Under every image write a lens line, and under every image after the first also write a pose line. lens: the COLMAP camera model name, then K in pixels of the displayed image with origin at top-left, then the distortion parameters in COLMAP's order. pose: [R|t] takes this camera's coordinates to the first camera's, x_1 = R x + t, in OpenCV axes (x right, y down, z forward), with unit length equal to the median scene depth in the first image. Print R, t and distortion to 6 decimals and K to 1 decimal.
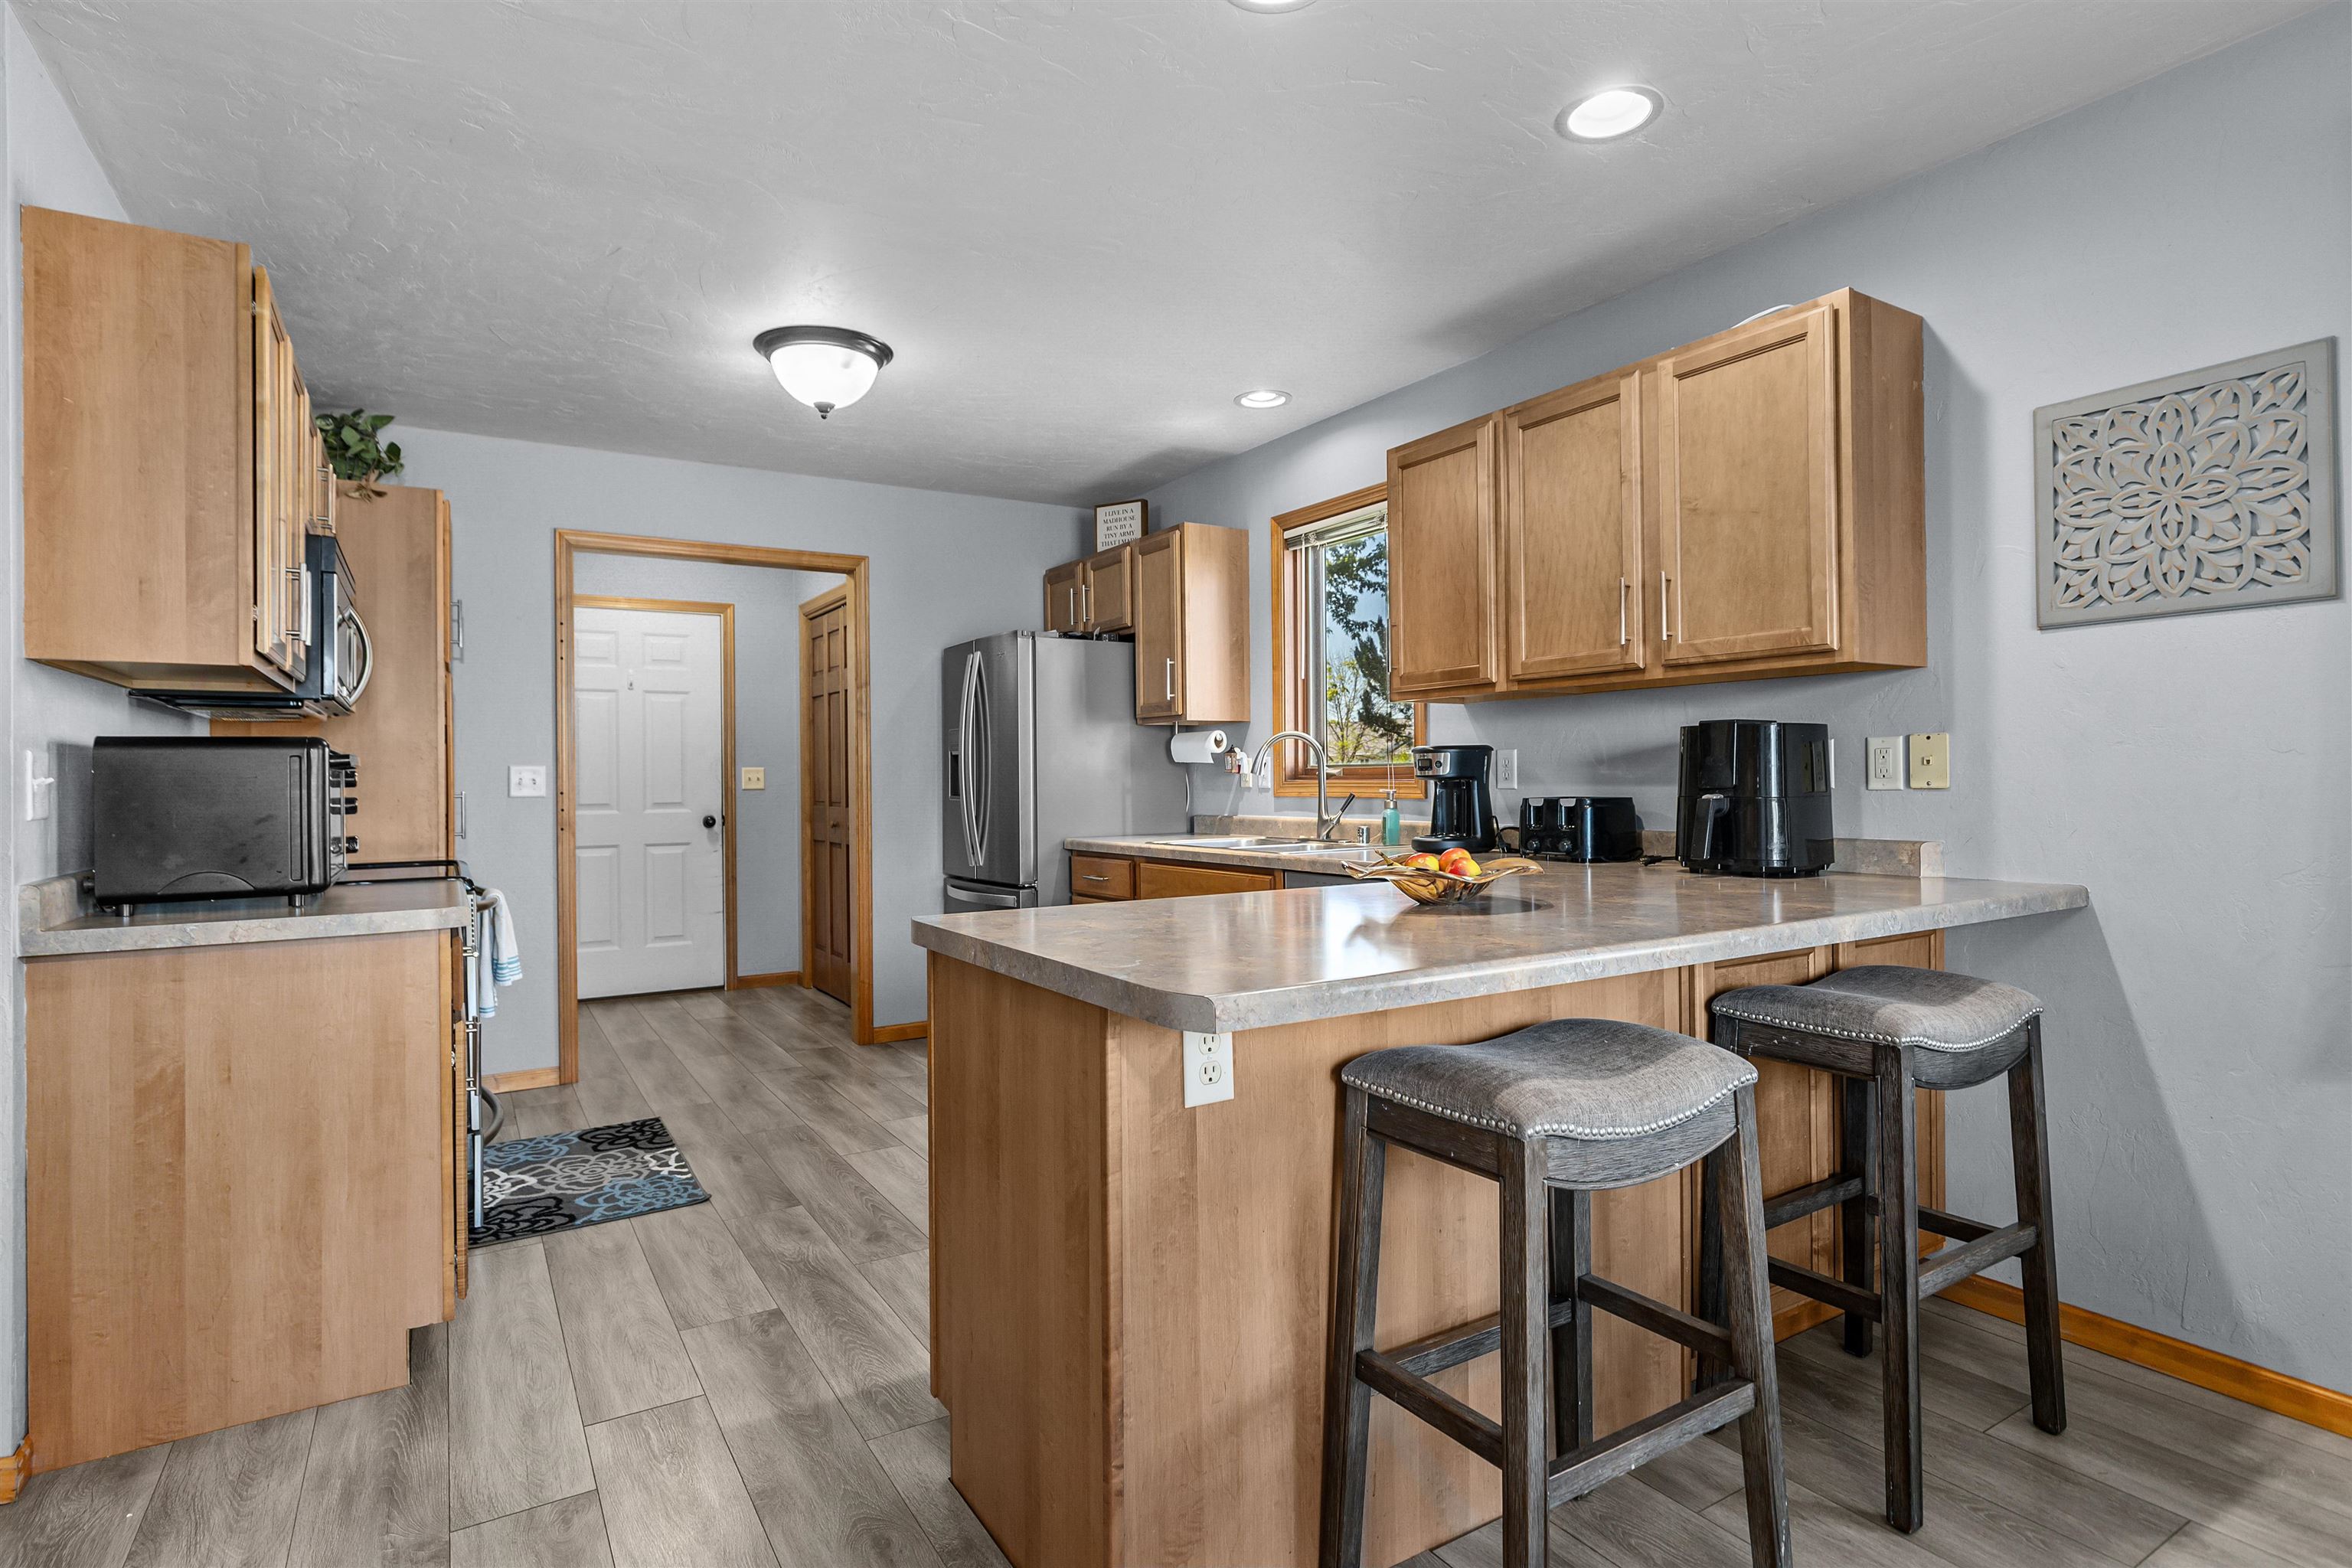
lens RADIAL K [[1184.9, 0, 1173.1], [0, 1184.9, 781.6], [0, 0, 1]] dist [-0.009445, 0.000859]
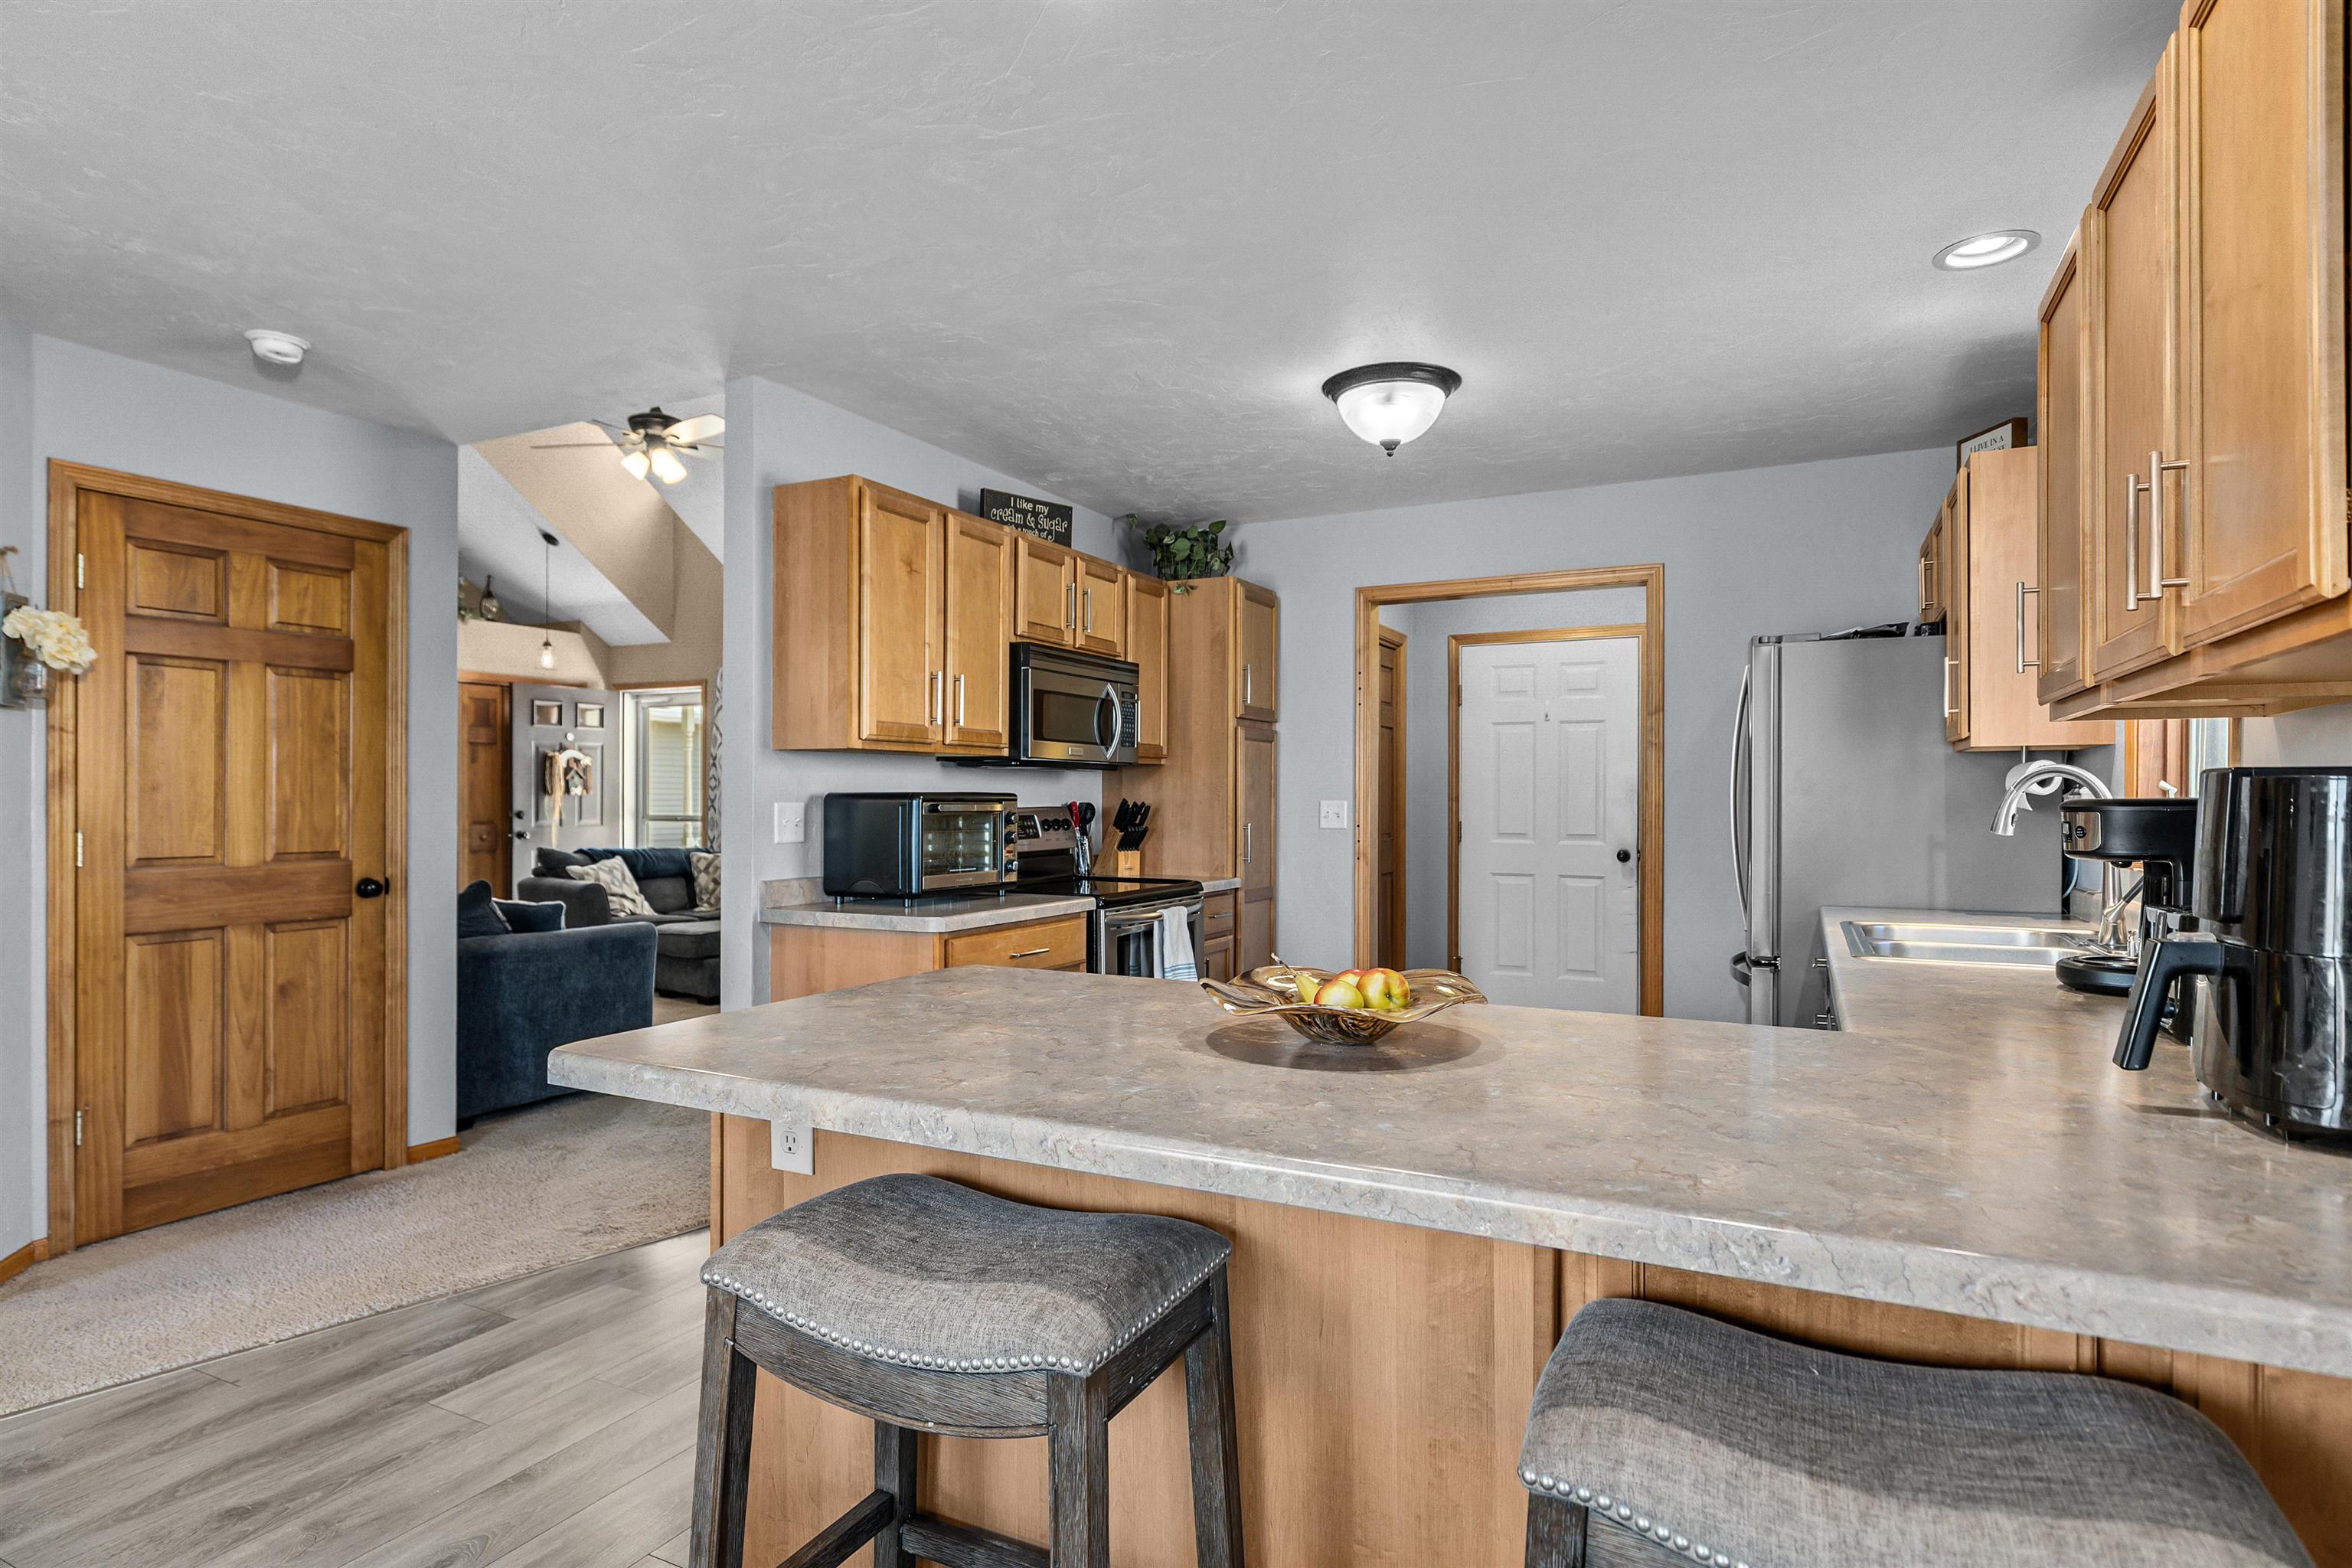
lens RADIAL K [[1240.3, 0, 1161.9], [0, 1240.3, 796.4], [0, 0, 1]] dist [-0.002632, 0.000004]
pose [[0.511461, 0.012105, -0.859221, 0.386705], [-0.011307, 0.999909, 0.007357, -0.024117], [0.859232, 0.005952, 0.511551, 0.245477]]
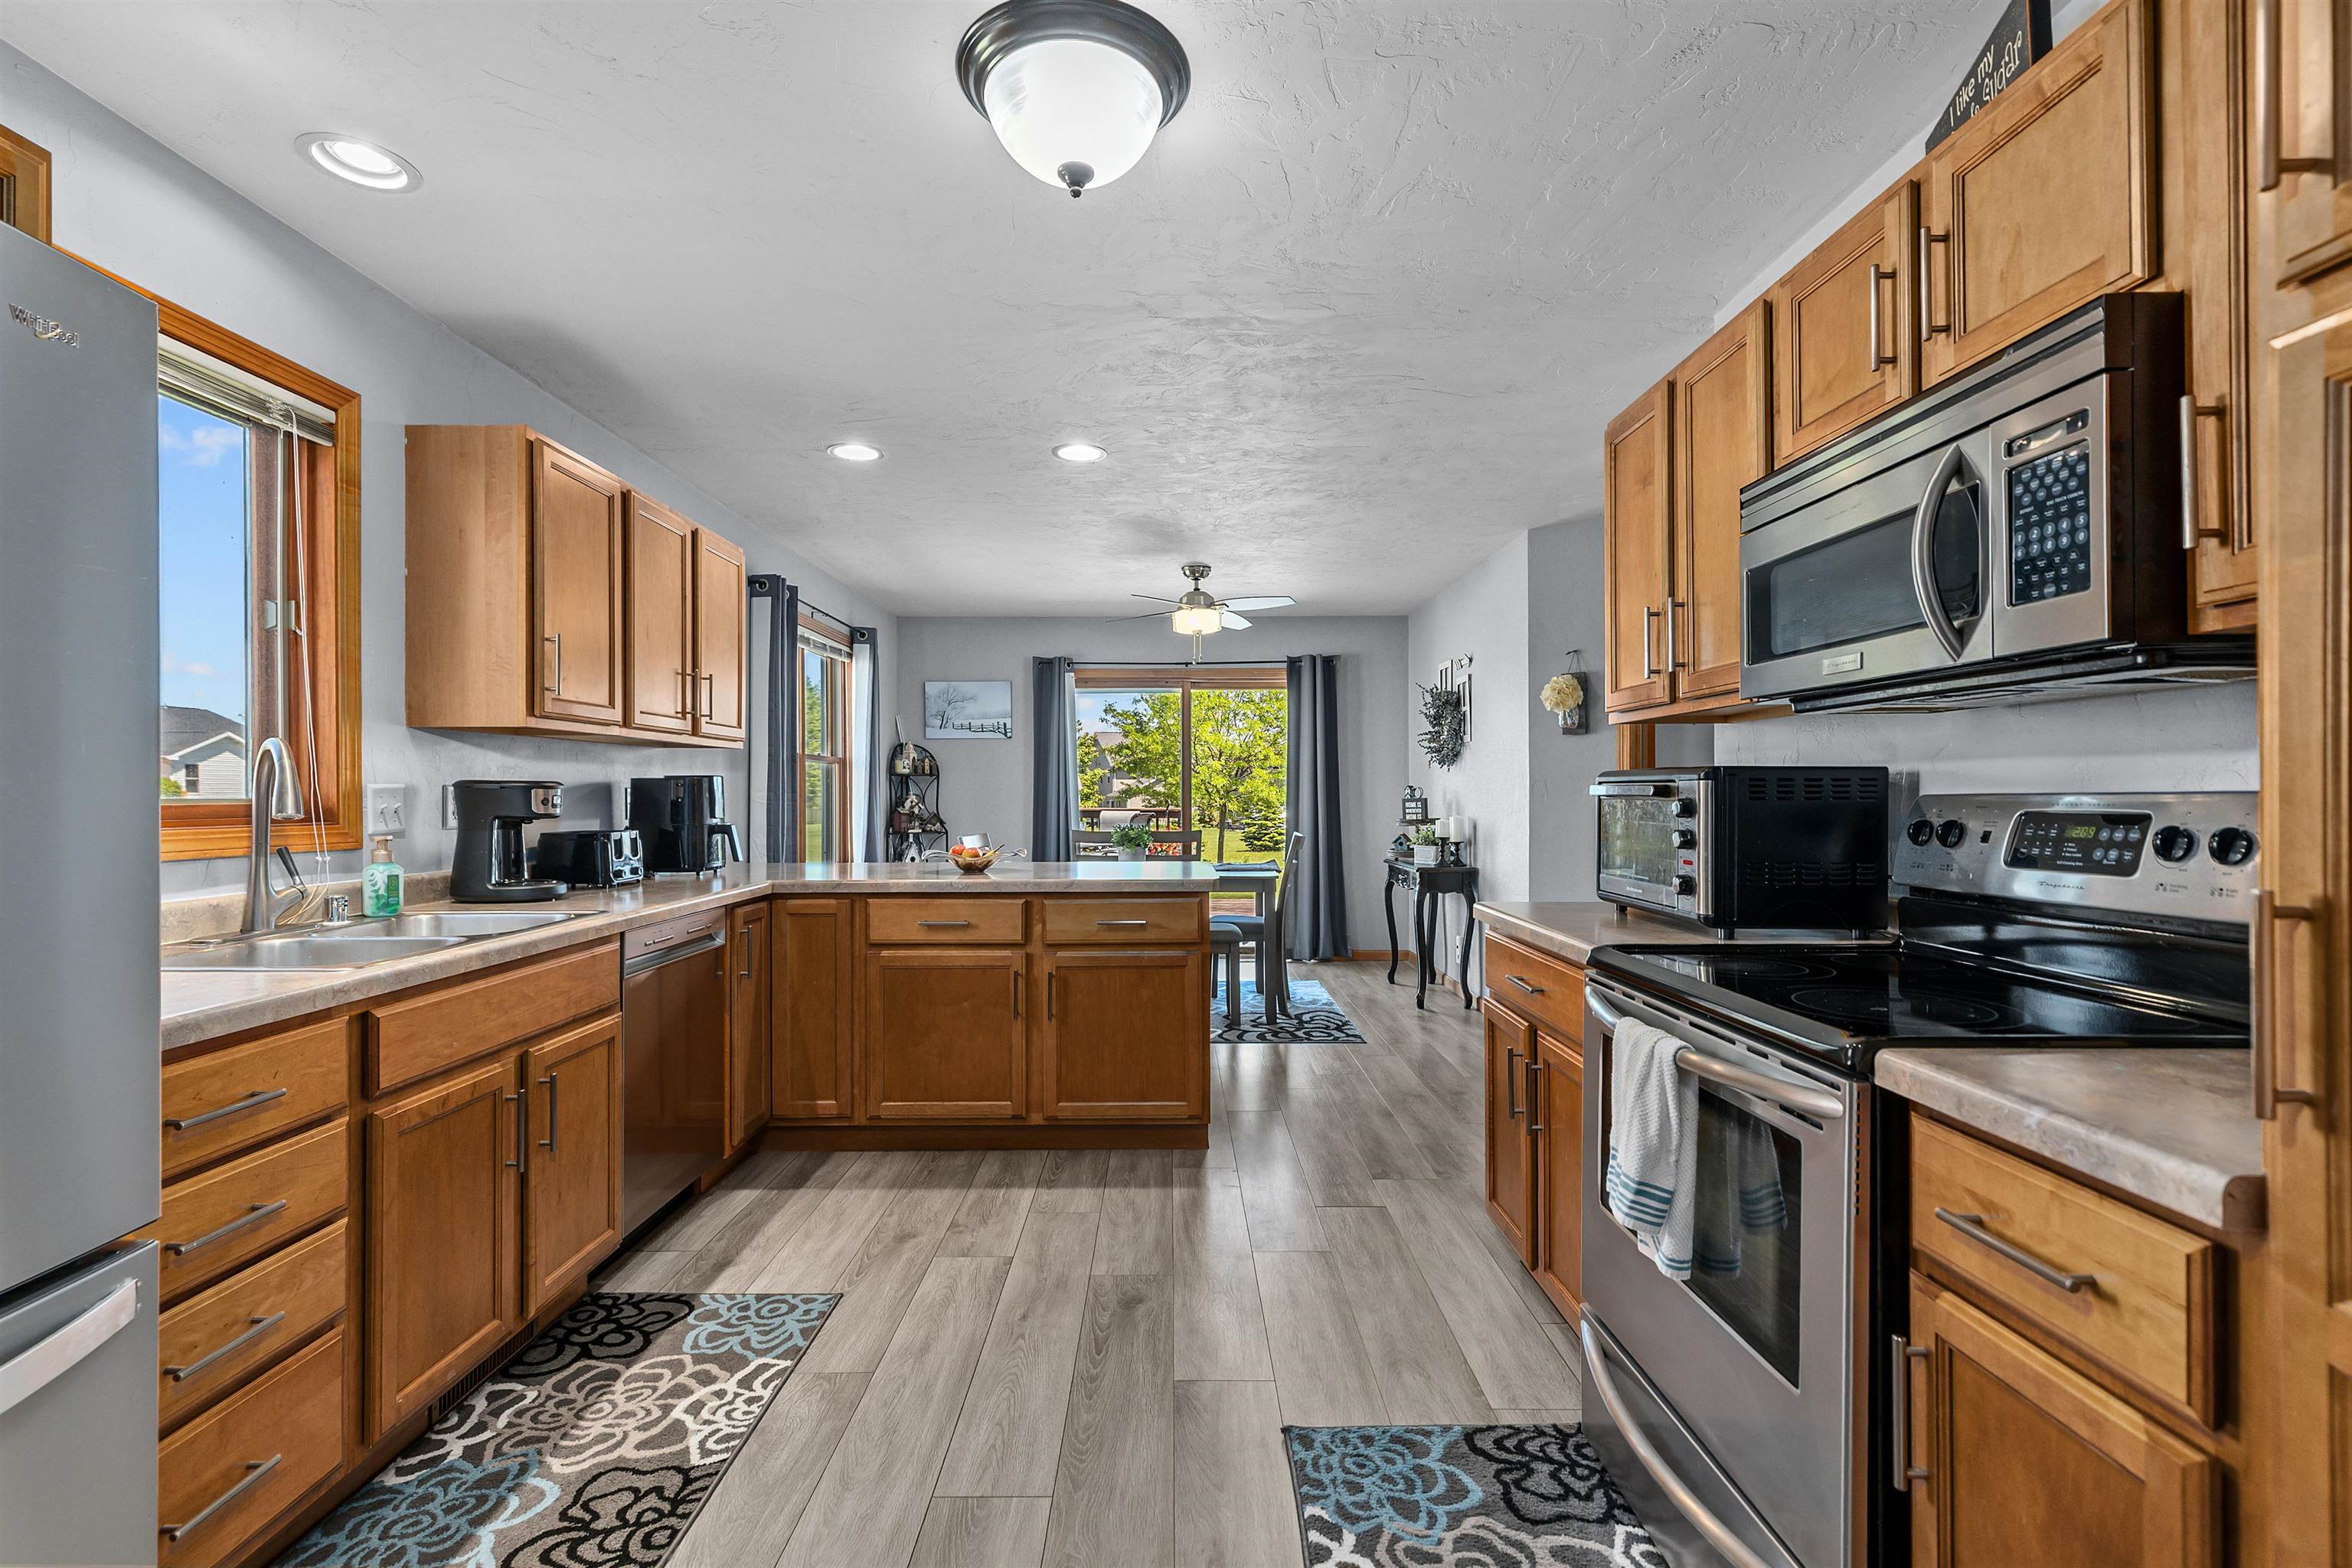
lens RADIAL K [[1061.3, 0, 1167.3], [0, 1061.3, 787.6], [0, 0, 1]] dist [0.007580, -0.002248]
pose [[-0.851095, 0.016651, 0.524748, -0.474968], [0.012754, 0.999858, -0.011041, -0.007725], [-0.524858, -0.002705, -0.851186, 1.116538]]
